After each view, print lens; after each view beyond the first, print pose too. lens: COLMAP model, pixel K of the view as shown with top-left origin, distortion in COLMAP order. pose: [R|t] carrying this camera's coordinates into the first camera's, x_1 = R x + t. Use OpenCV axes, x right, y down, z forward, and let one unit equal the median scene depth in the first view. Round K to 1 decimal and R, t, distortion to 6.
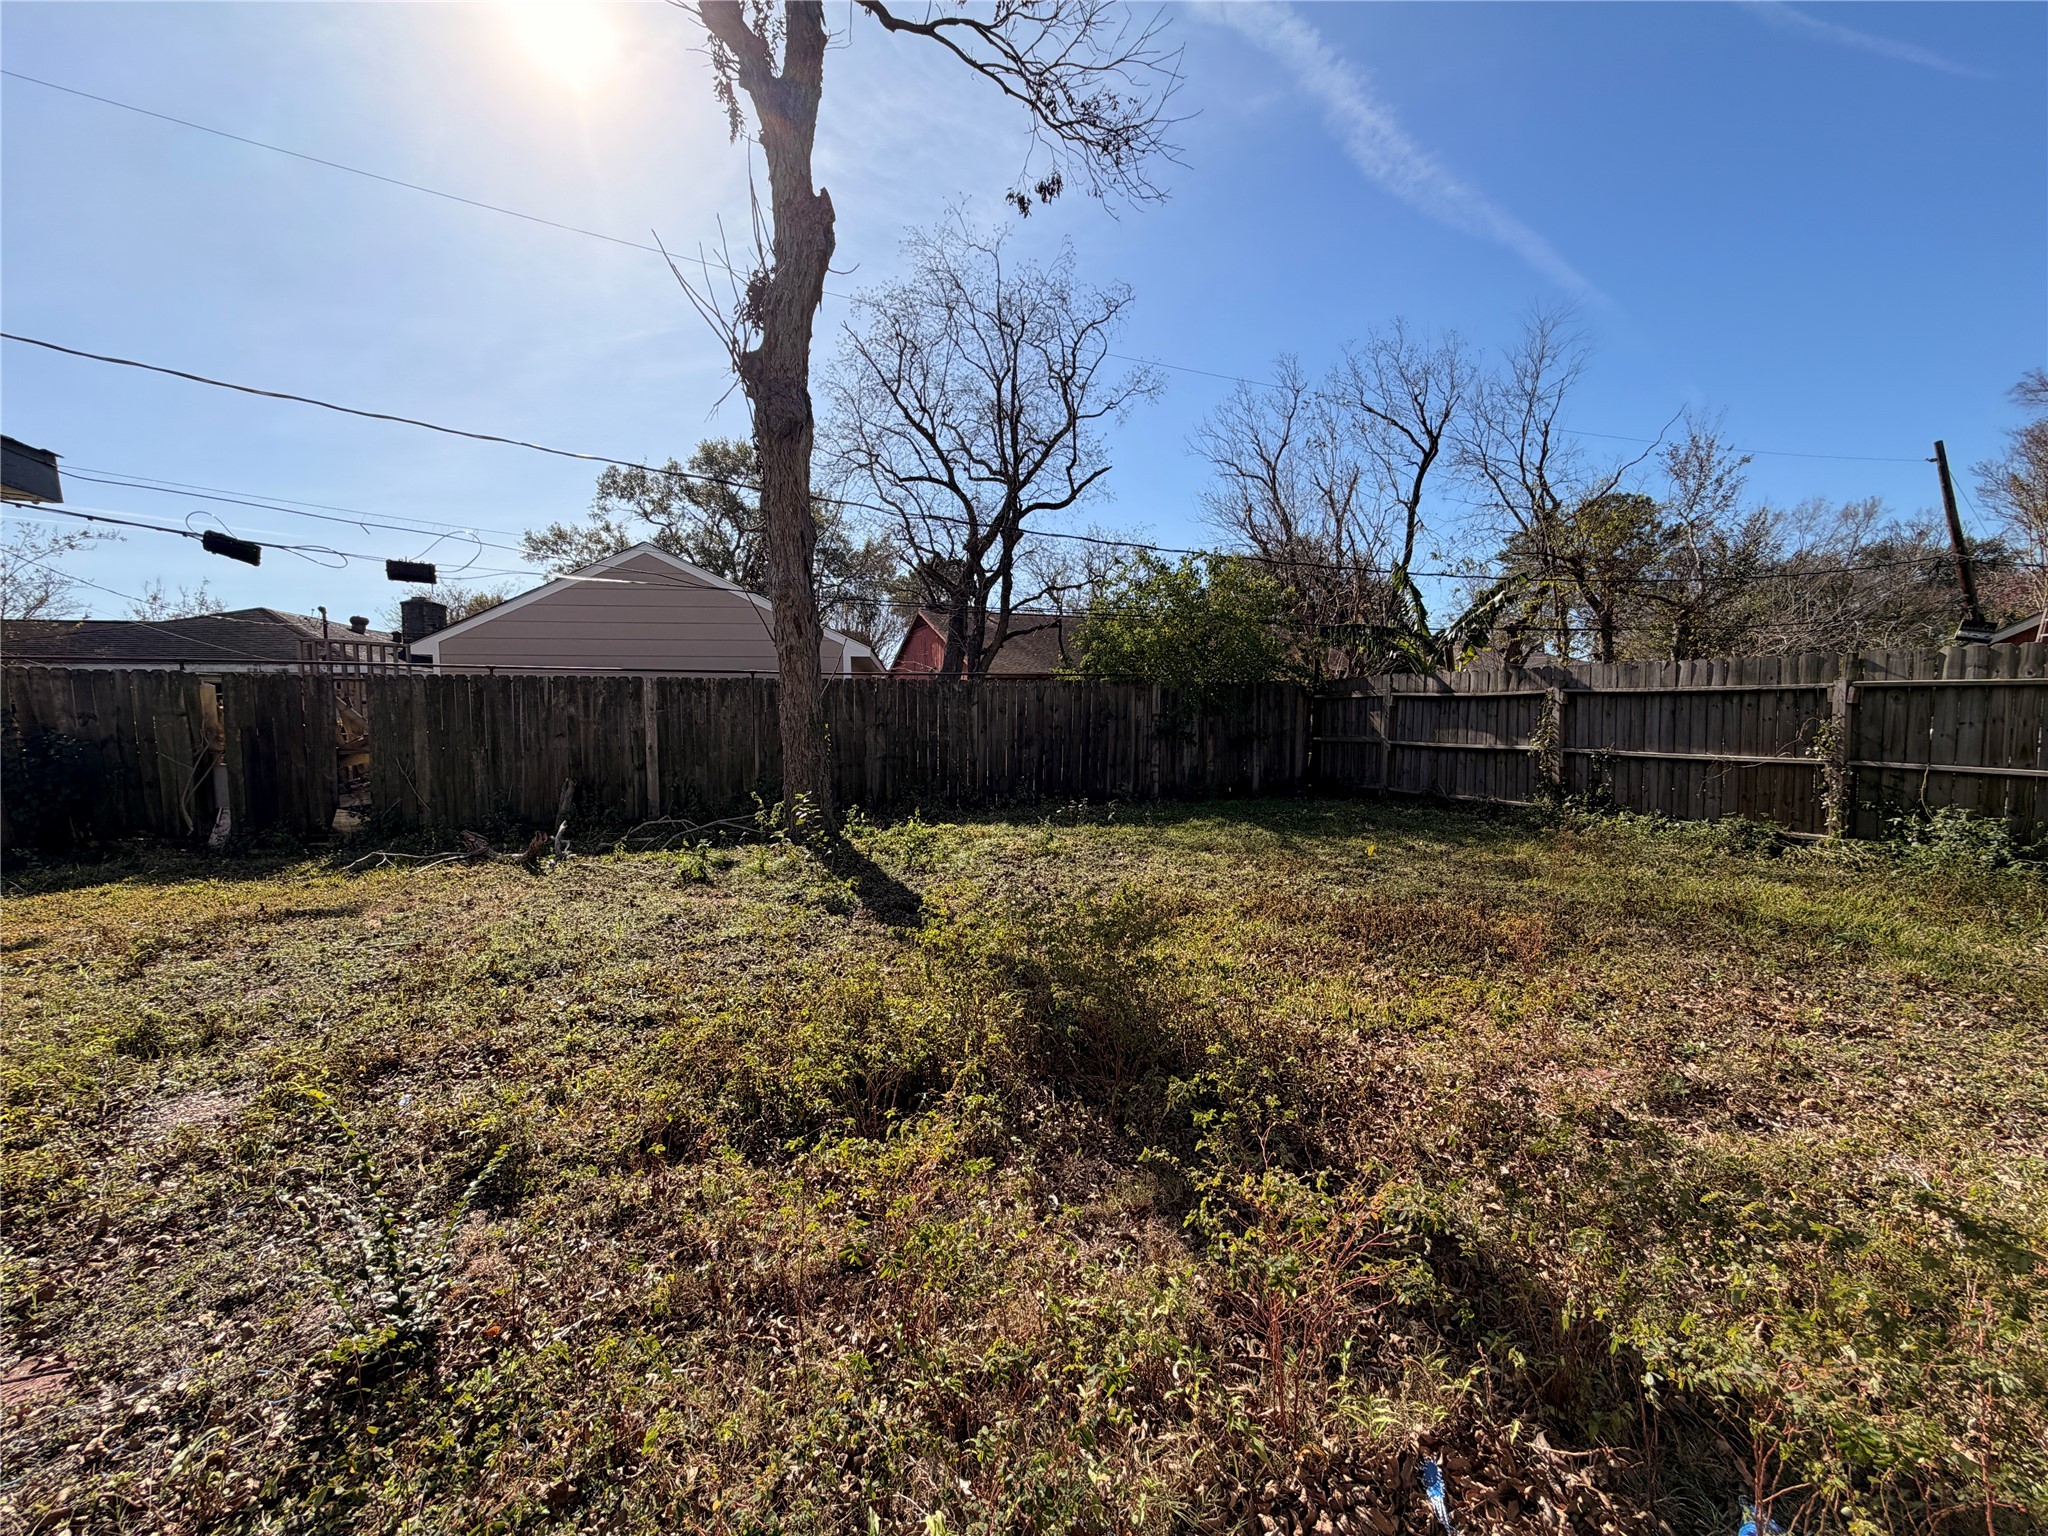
lens RADIAL K [[811.6, 0, 1013.0], [0, 811.6, 767.1], [0, 0, 1]] dist [0.001700, 0.000222]
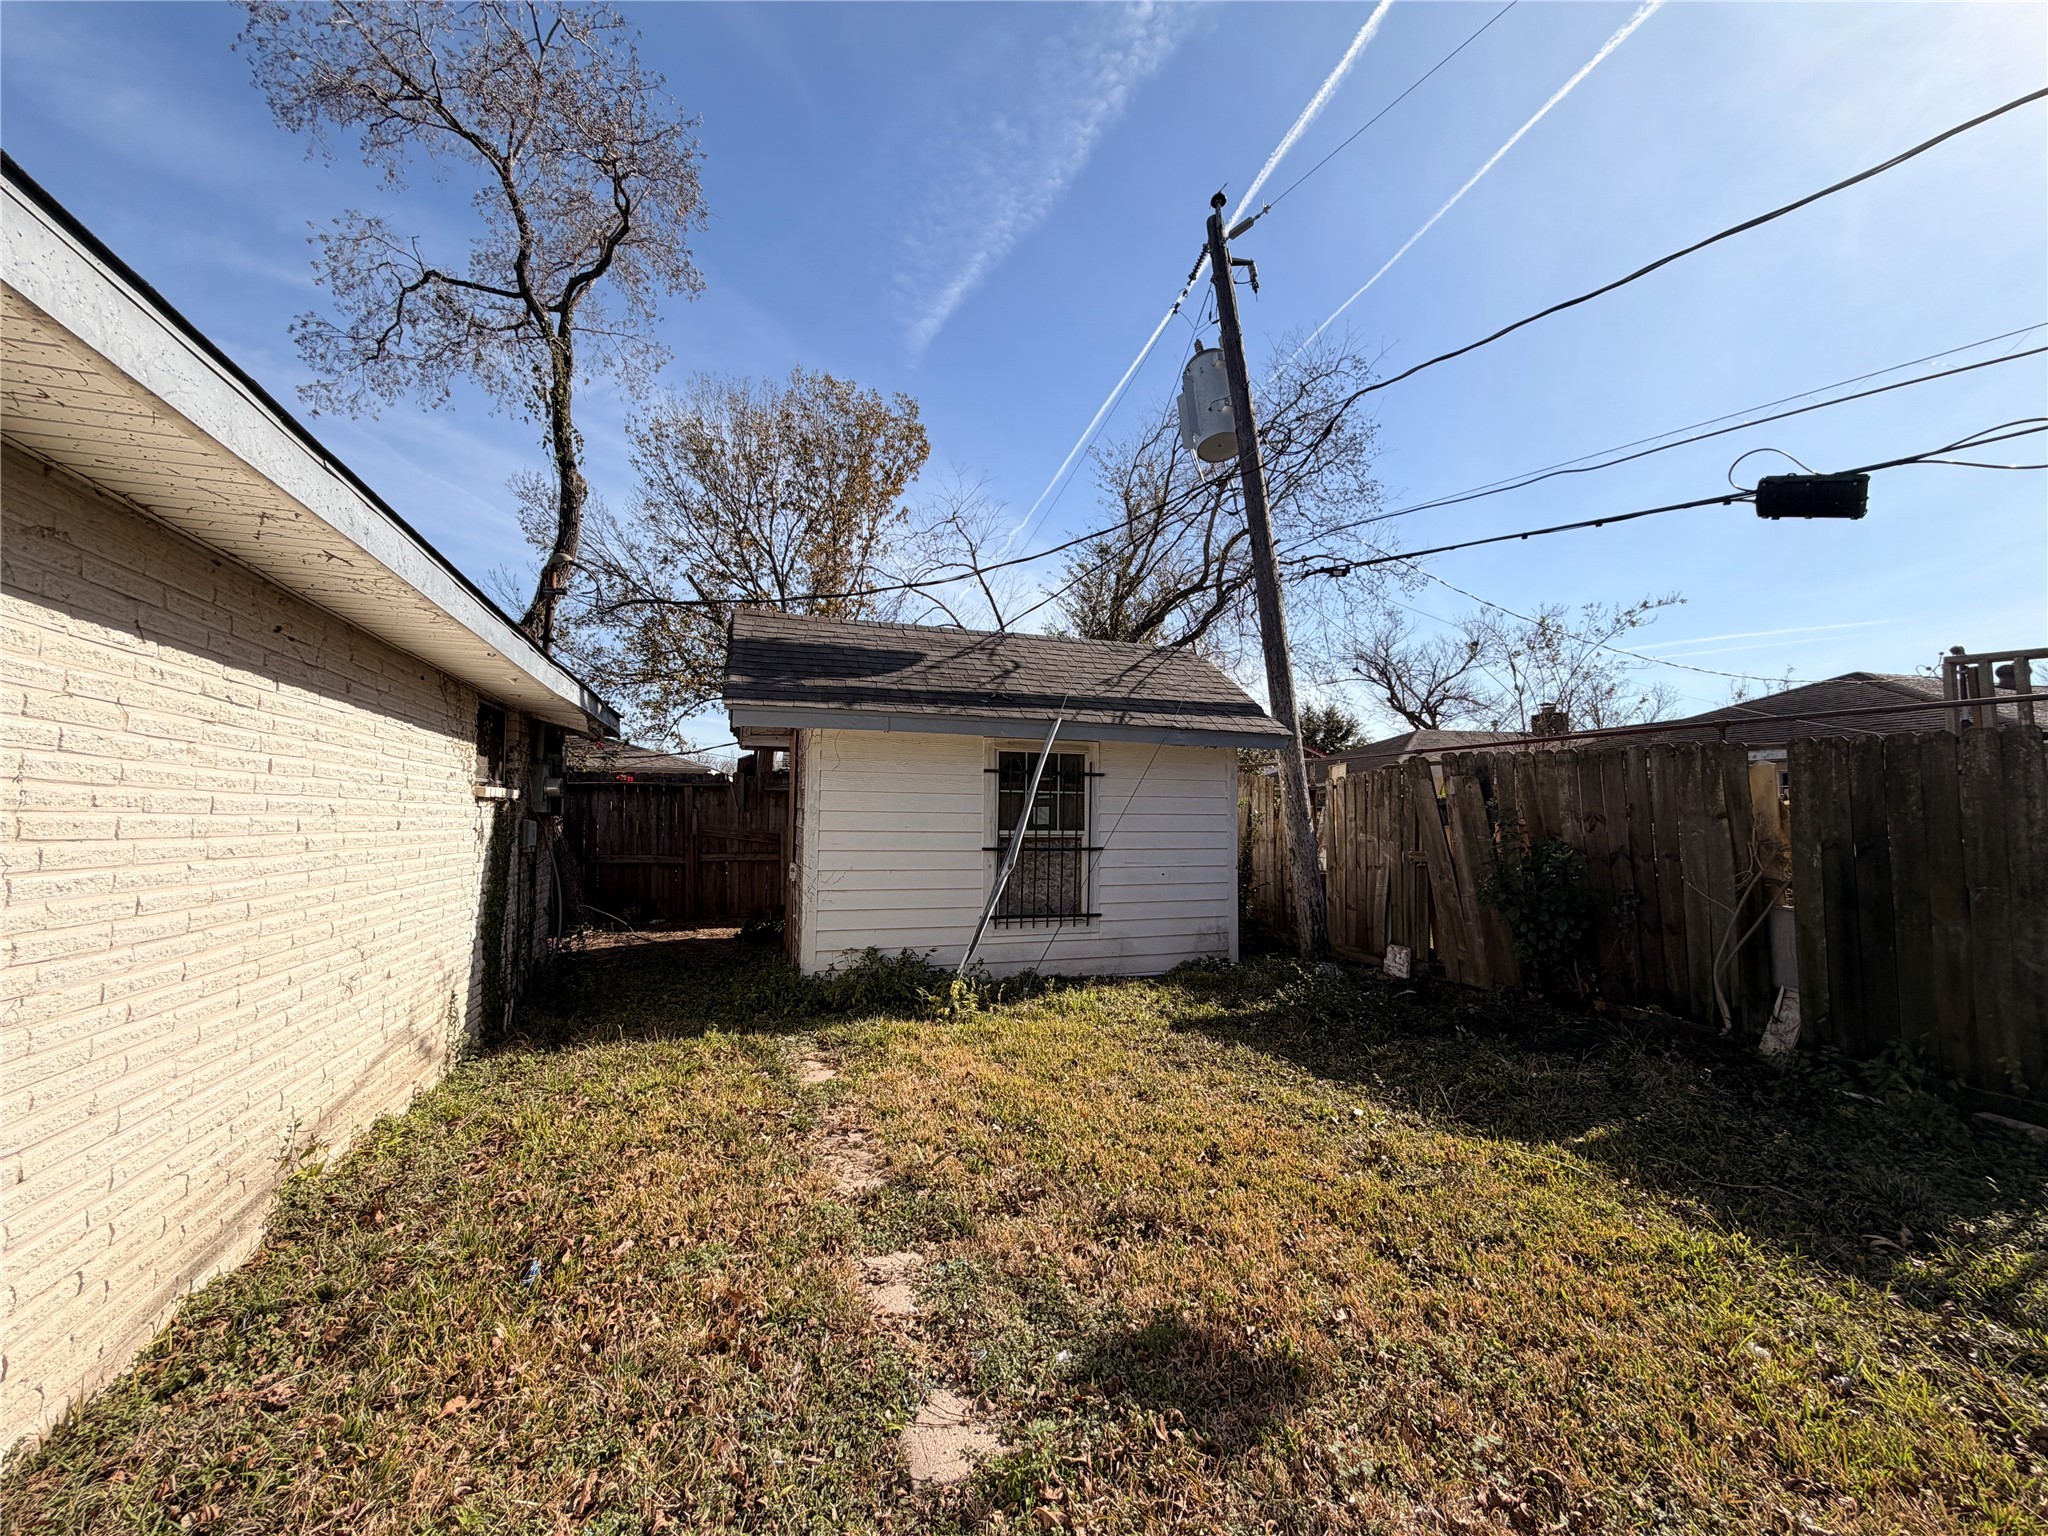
lens RADIAL K [[811.6, 0, 1016.2], [0, 811.6, 770.5], [0, 0, 1]] dist [0.001700, 0.000222]
pose [[0.028312, -0.049540, -0.998371, -0.454848], [-0.066551, 0.996462, -0.051333, -0.033964], [0.997381, 0.067895, 0.024915, 0.482500]]
